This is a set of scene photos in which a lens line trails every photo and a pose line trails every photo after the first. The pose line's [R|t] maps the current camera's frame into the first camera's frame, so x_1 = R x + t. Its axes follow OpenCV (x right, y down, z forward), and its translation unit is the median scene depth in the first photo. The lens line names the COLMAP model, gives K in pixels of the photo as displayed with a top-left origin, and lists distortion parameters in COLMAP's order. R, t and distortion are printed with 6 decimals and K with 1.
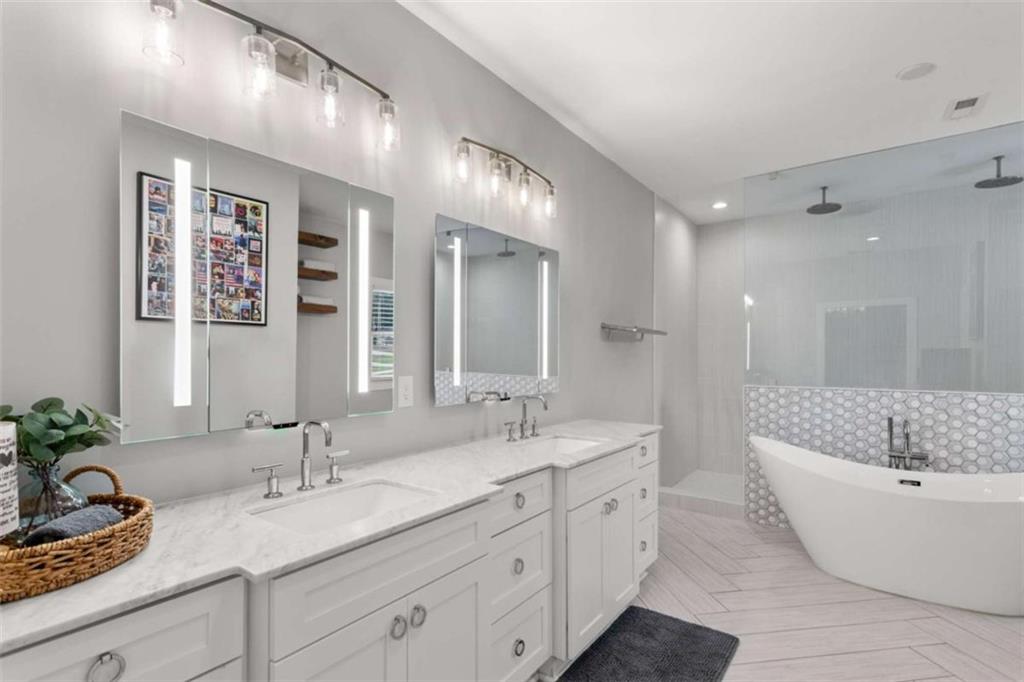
lens RADIAL K [[491.1, 0, 509.2], [0, 491.1, 357.7], [0, 0, 1]] dist [0.003110, -0.000021]
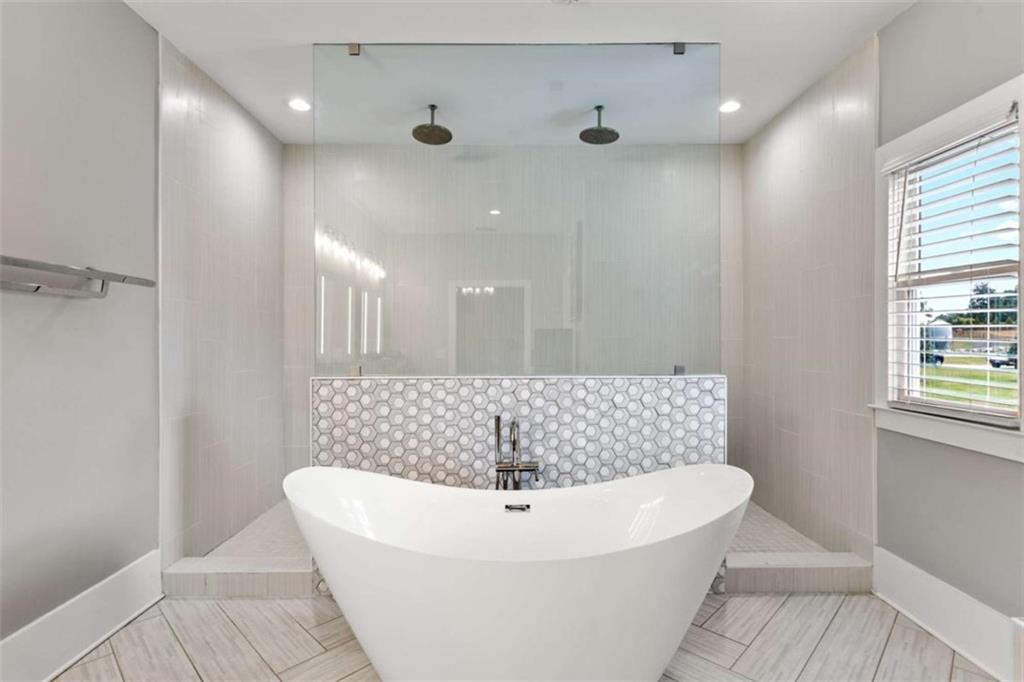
lens RADIAL K [[491.1, 0, 509.2], [0, 491.1, 357.7], [0, 0, 1]] dist [0.003110, -0.000021]
pose [[0.801934, -0.020182, 0.597072, 0.357838], [0.002989, 0.999552, 0.029771, 0.016234], [-0.597406, -0.022090, 0.801635, 0.414207]]
